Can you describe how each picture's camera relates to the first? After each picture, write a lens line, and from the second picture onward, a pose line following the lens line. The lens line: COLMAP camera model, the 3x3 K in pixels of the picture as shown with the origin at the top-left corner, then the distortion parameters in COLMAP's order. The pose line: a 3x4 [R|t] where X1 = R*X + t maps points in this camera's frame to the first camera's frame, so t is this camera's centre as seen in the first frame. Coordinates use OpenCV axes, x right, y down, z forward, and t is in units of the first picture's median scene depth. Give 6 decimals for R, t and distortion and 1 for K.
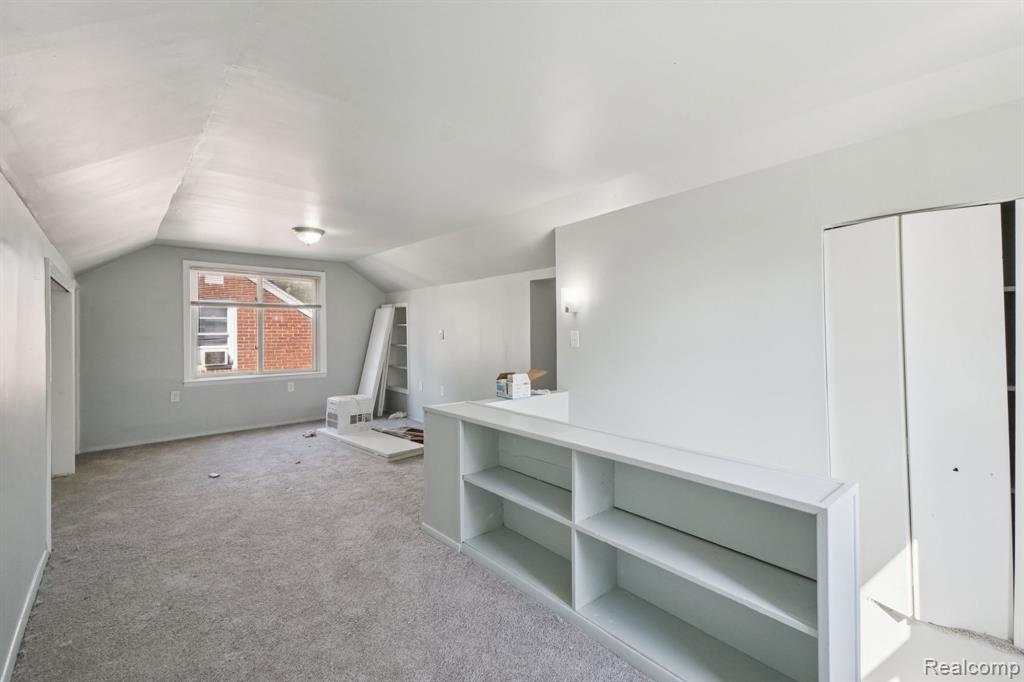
lens RADIAL K [[447.3, 0, 513.7], [0, 447.3, 335.5], [0, 0, 1]] dist [-0.000299, 0.000419]
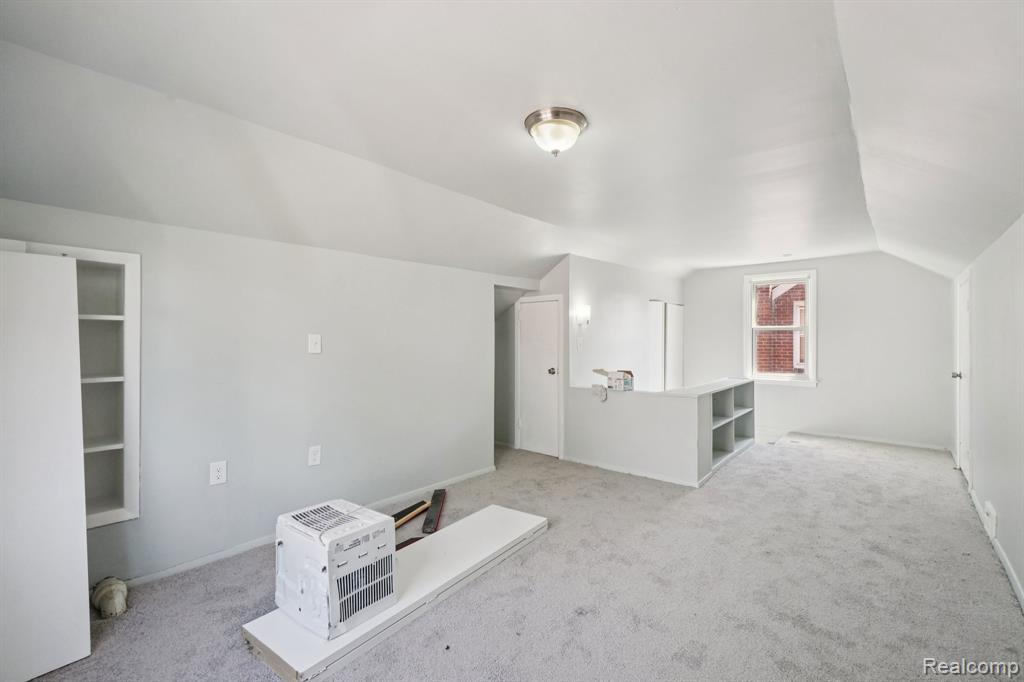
lens RADIAL K [[447.3, 0, 513.7], [0, 447.3, 335.5], [0, 0, 1]] dist [-0.000299, 0.000419]
pose [[-0.132477, 0.016503, 0.991049, -0.913052], [0.012638, 0.999808, -0.014959, -0.000470], [-0.991105, 0.010543, -0.132661, 1.098742]]
